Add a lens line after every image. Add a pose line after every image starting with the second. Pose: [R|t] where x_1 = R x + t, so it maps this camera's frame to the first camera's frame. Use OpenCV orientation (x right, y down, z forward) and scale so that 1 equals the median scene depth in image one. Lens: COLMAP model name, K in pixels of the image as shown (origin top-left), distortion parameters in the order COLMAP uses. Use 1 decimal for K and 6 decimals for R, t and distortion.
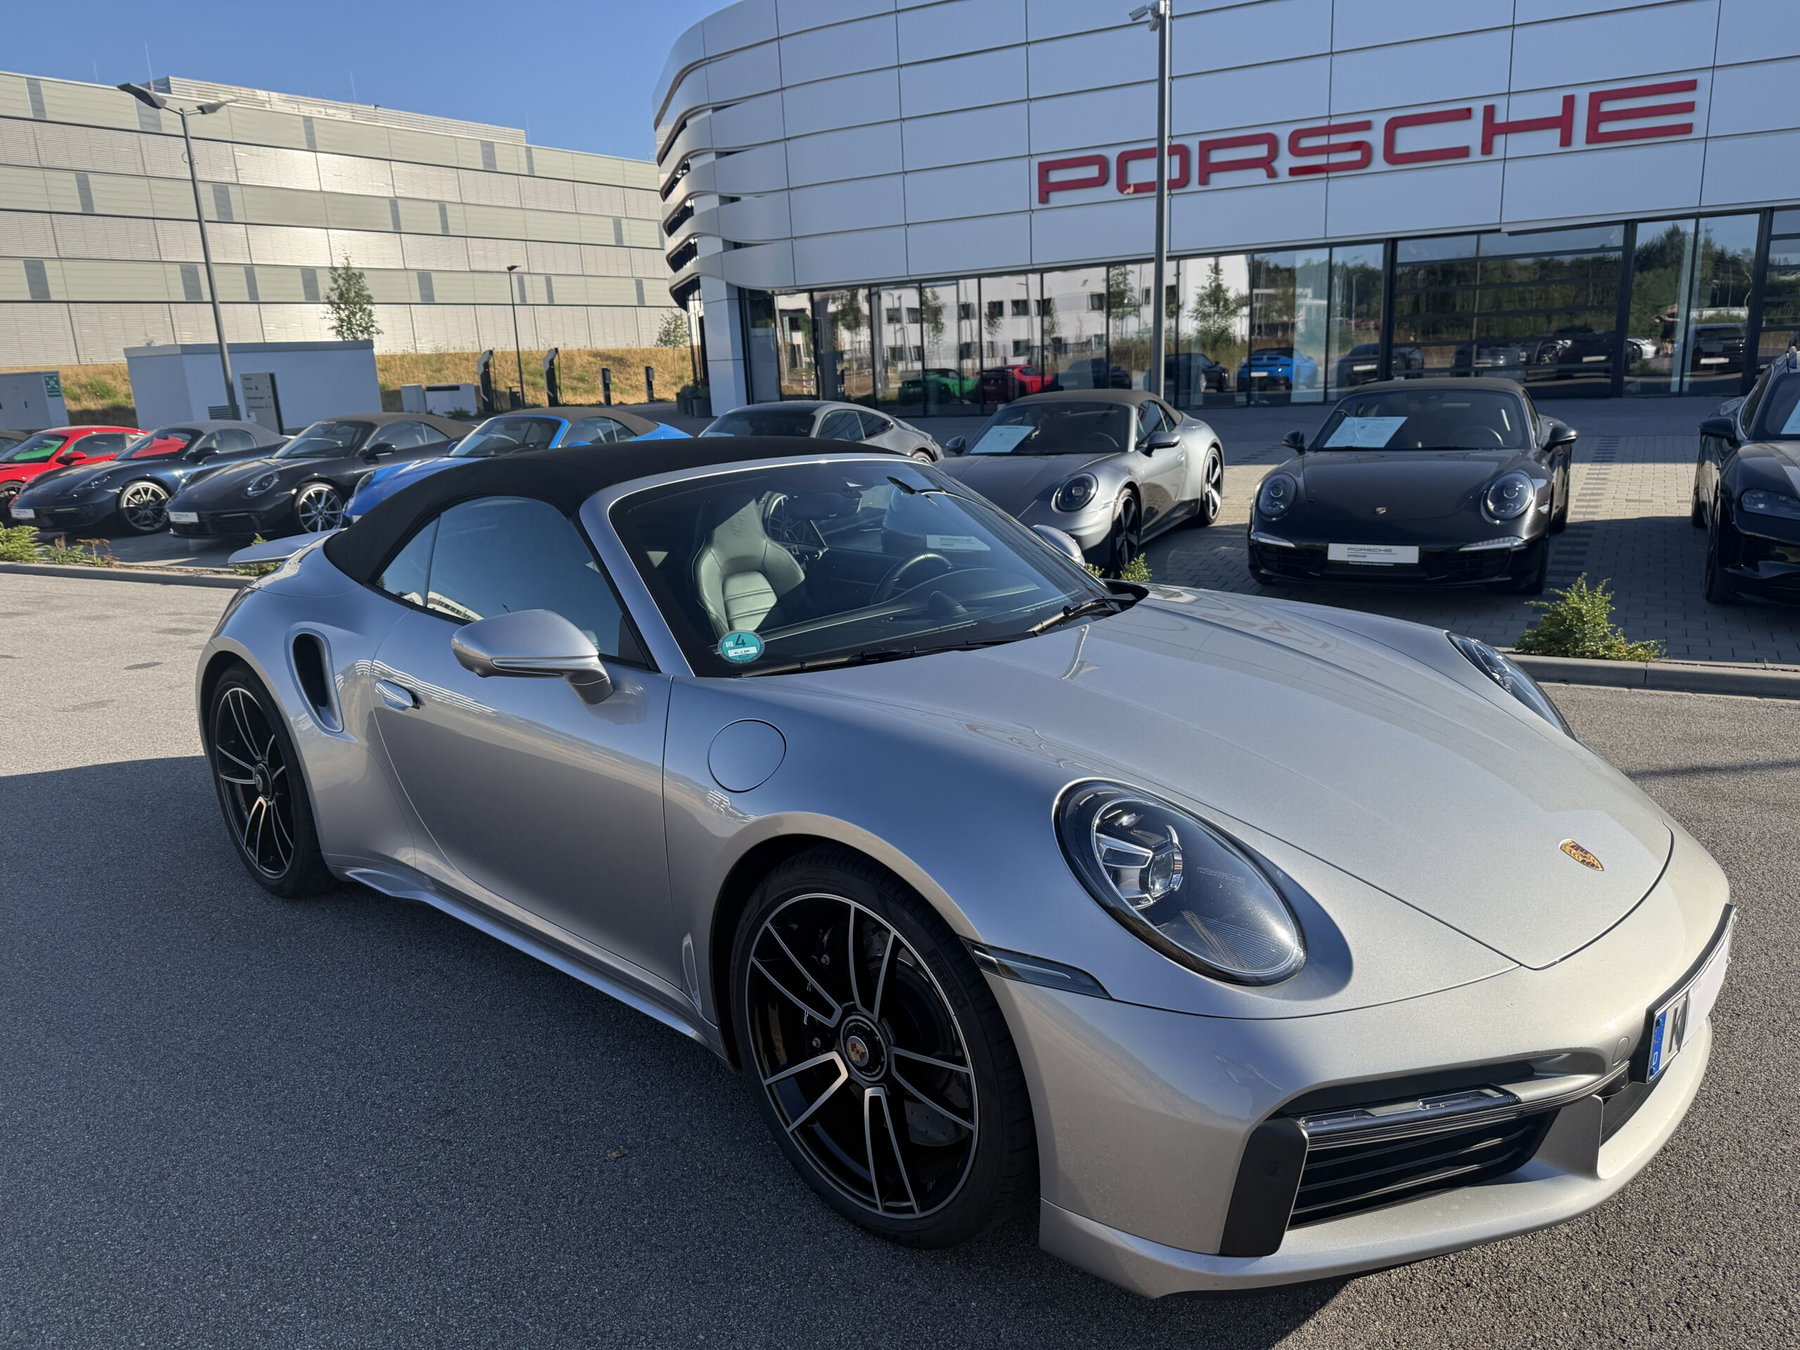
lens RADIAL K [[1276.3, 0, 897.2], [0, 1276.3, 680.8], [0, 0, 1]] dist [0.031122, -0.043761]
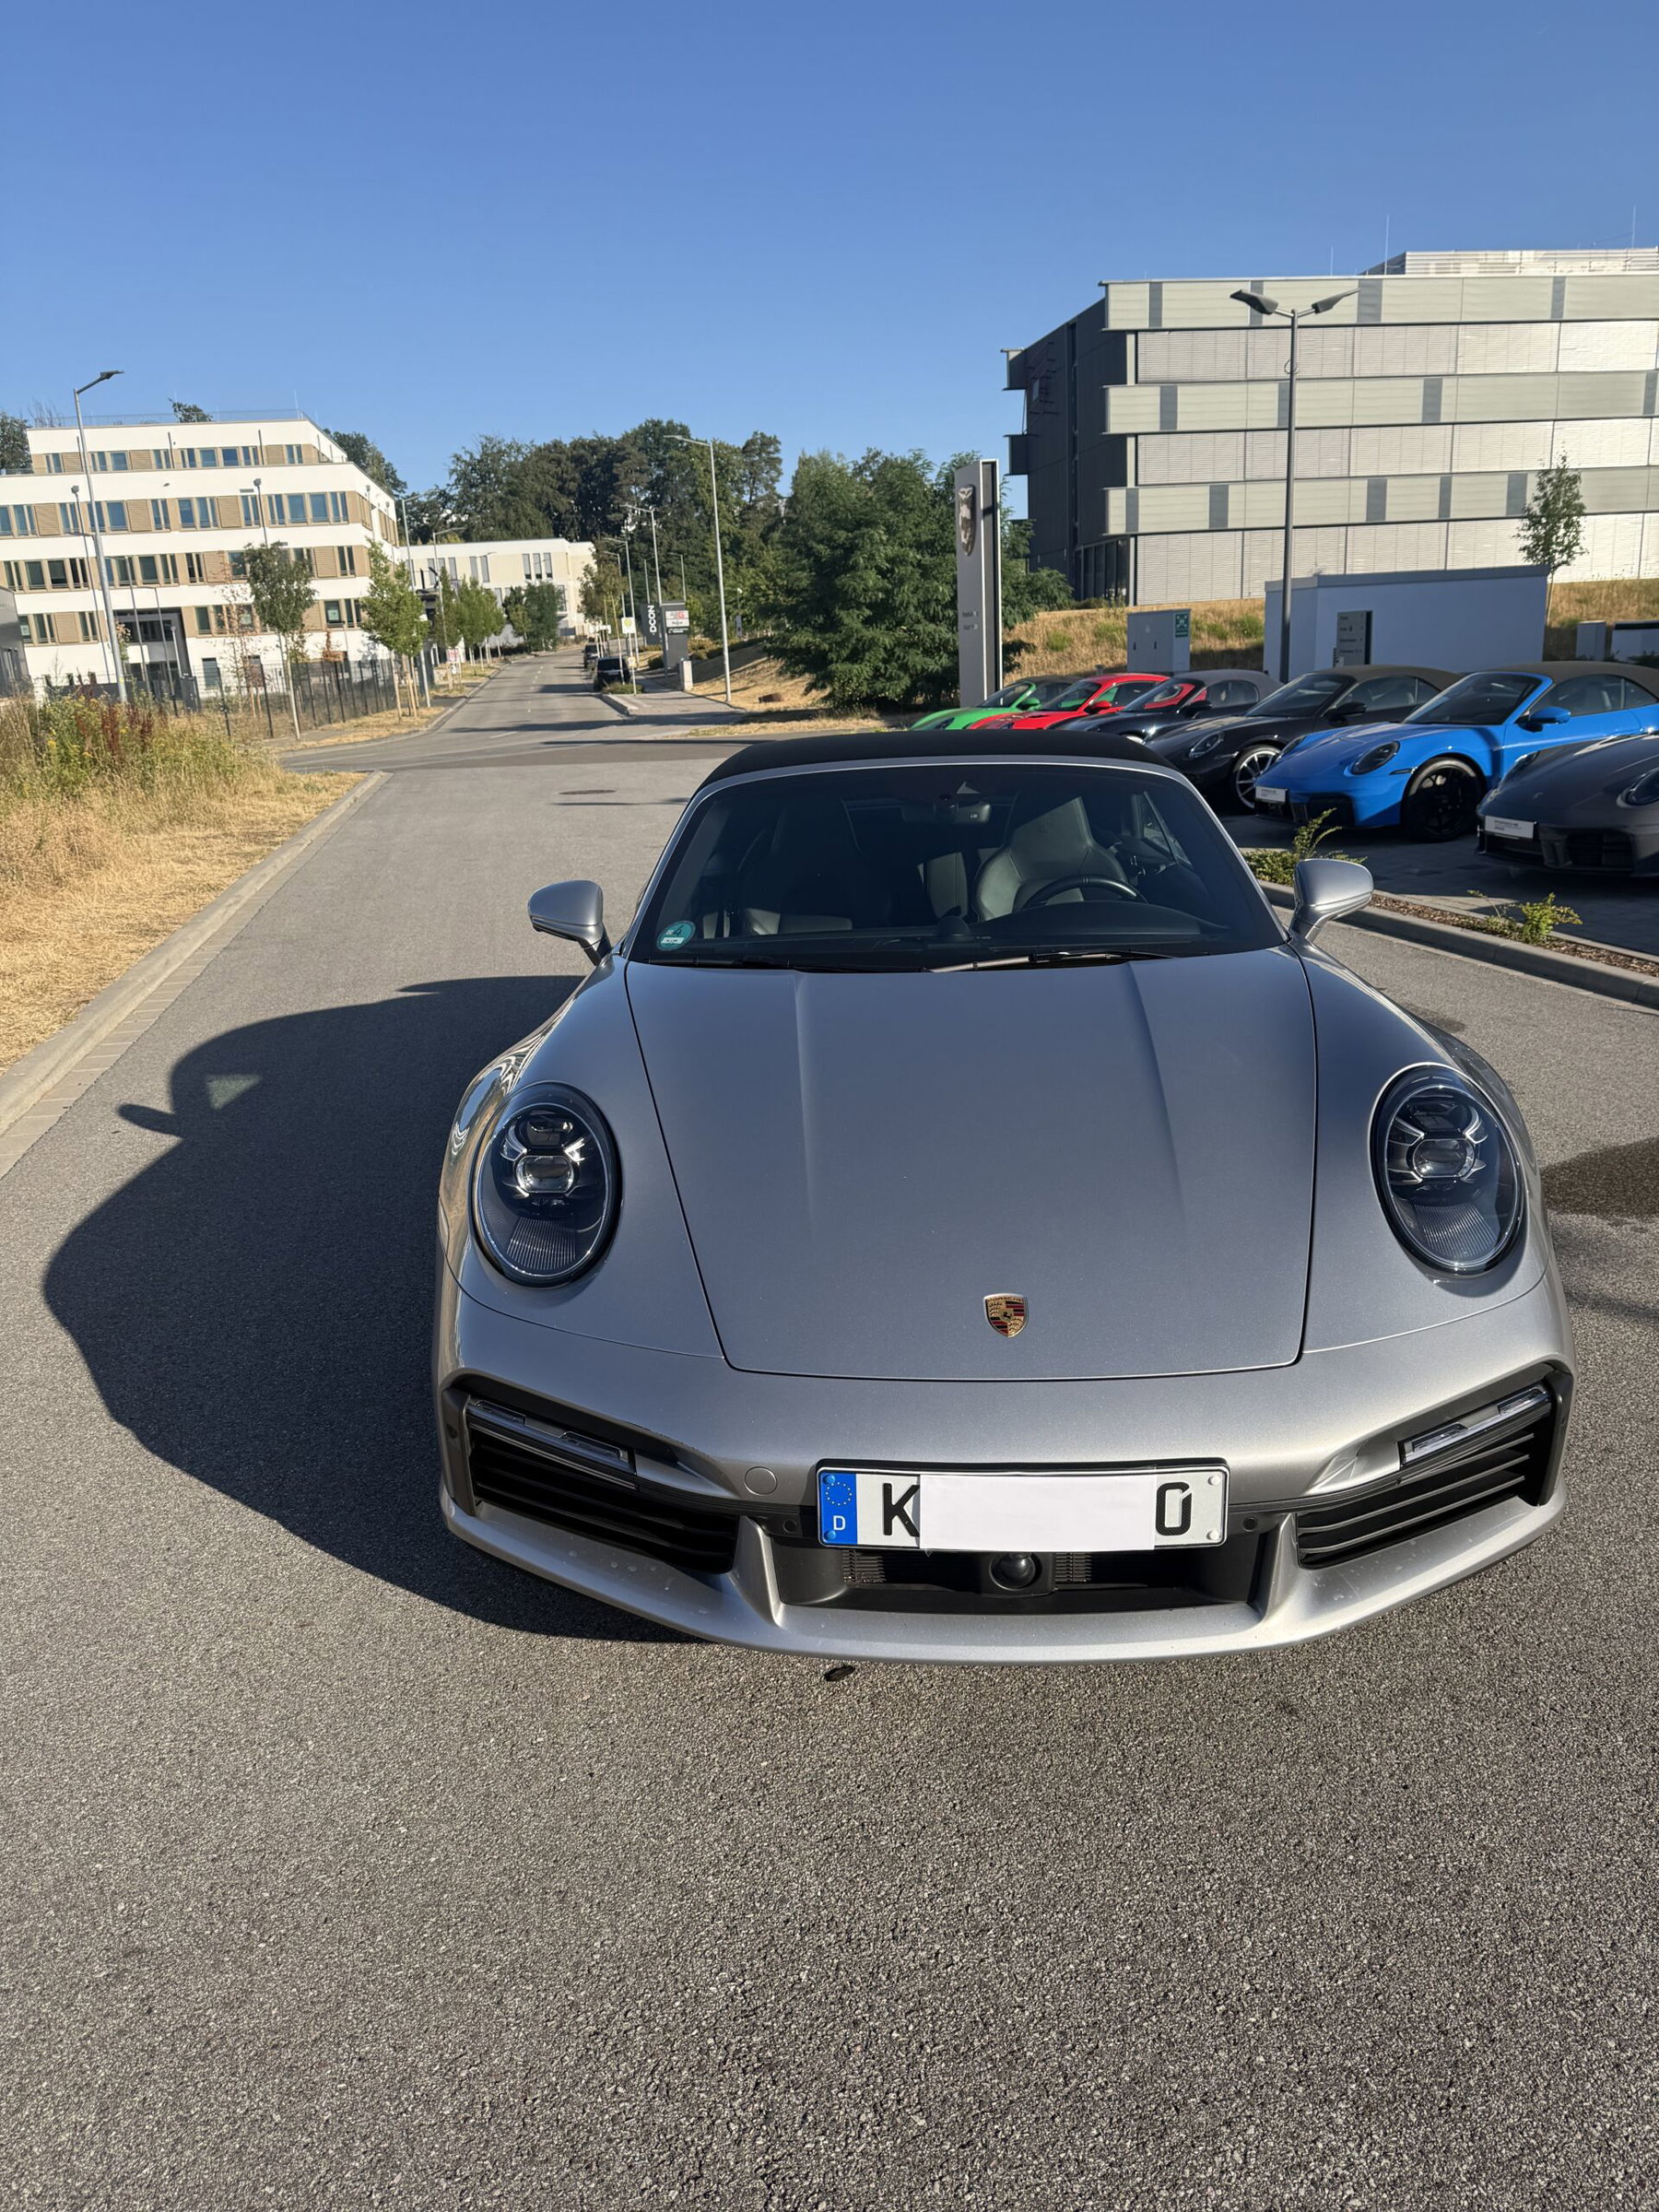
lens RADIAL K [[1568.4, 0, 824.0], [0, 1568.4, 1097.2], [0, 0, 1]] dist [0.031122, -0.043761]
pose [[0.668590, 0.213333, -0.712374, 0.106720], [-0.163350, 0.976701, 0.139180, -0.011385], [0.725469, 0.023312, 0.687860, 0.020689]]
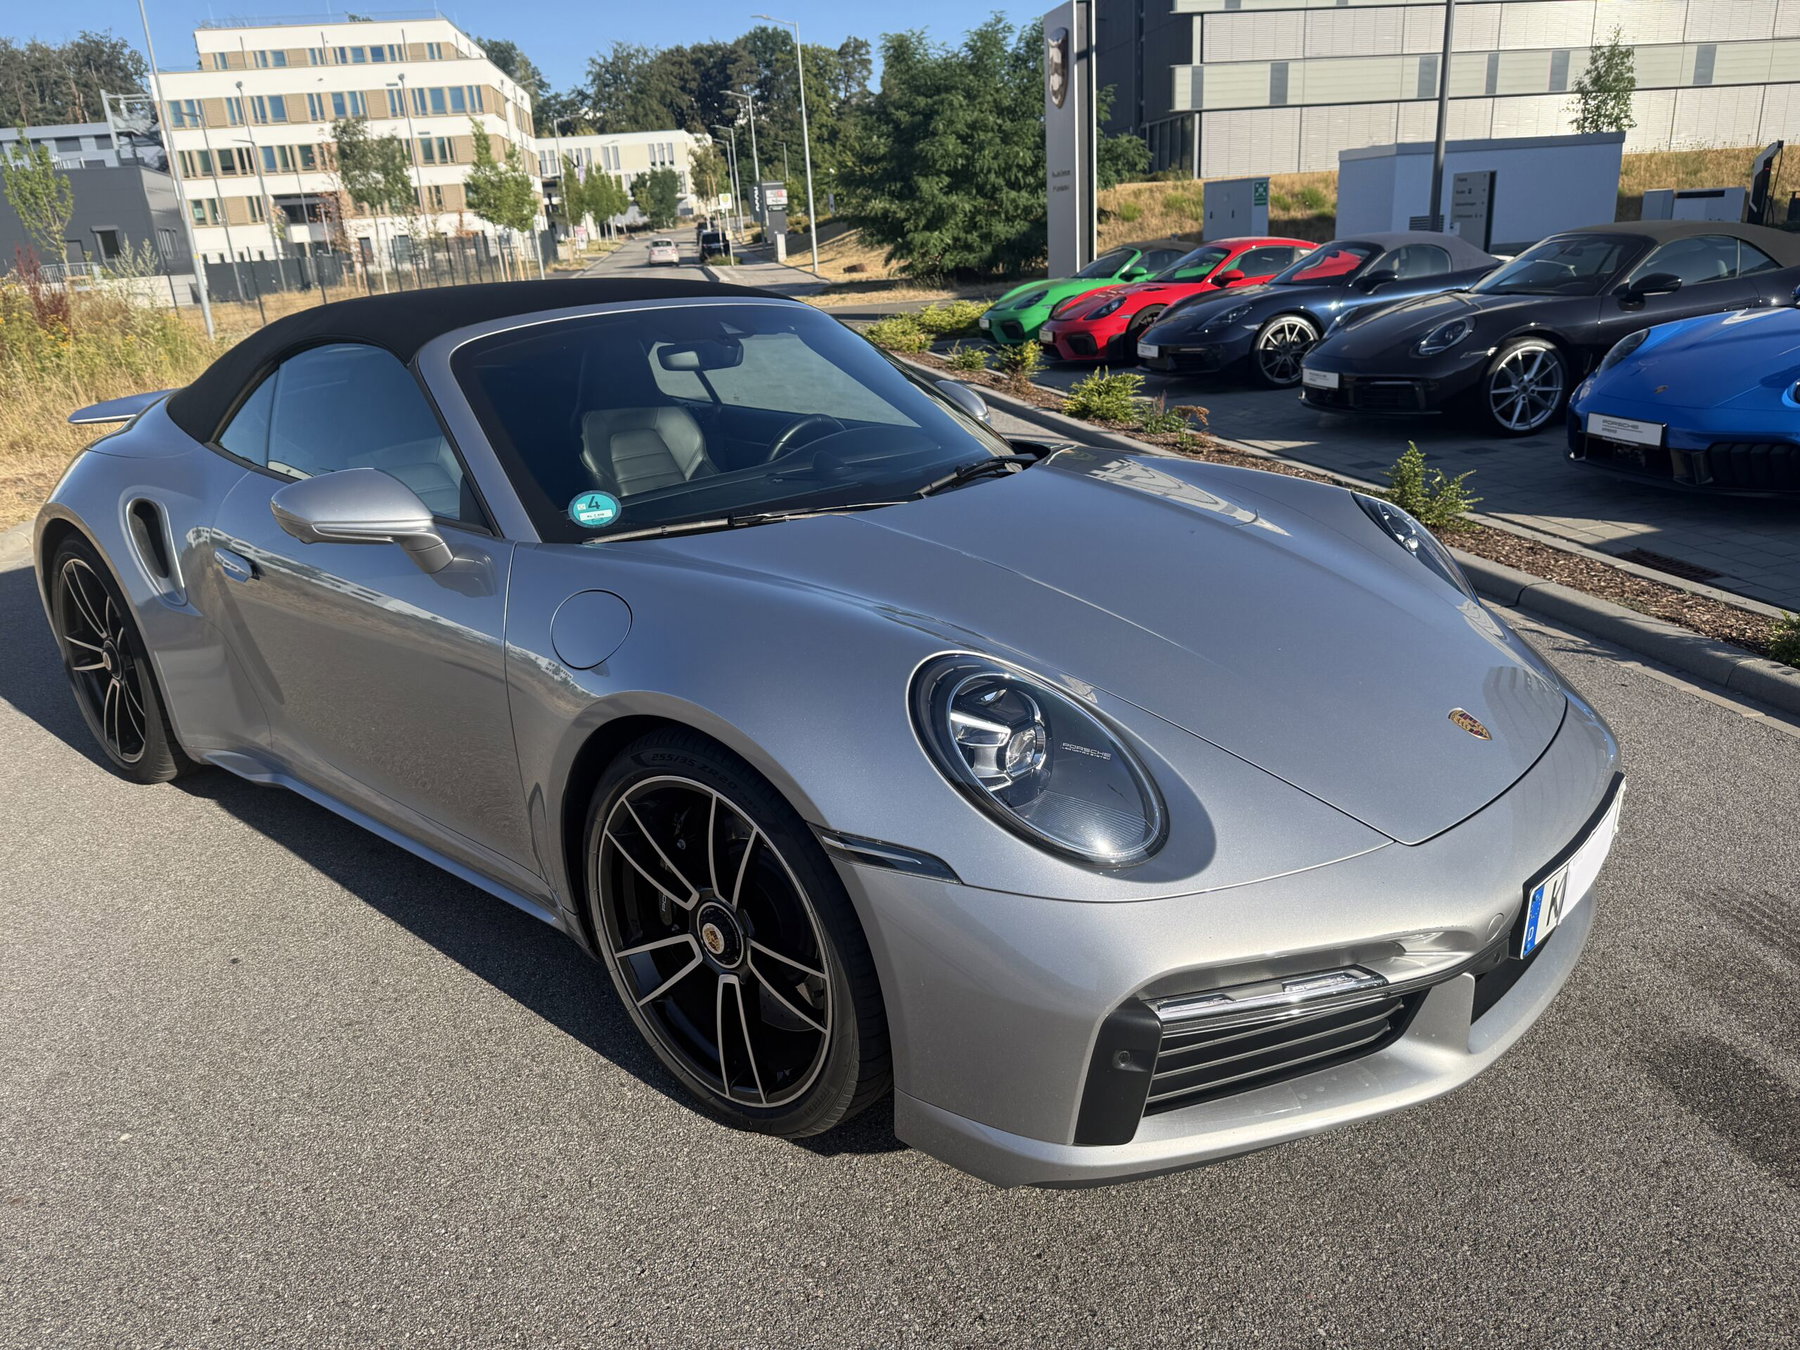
lens RADIAL K [[1276.3, 0, 900.7], [0, 1276.3, 683.3], [0, 0, 1]] dist [0.031122, -0.043761]
pose [[0.663517, 0.256196, -0.702928, -0.112307], [-0.158642, 0.966355, 0.202460, -0.044414], [0.731148, -0.022821, 0.681837, 0.224771]]
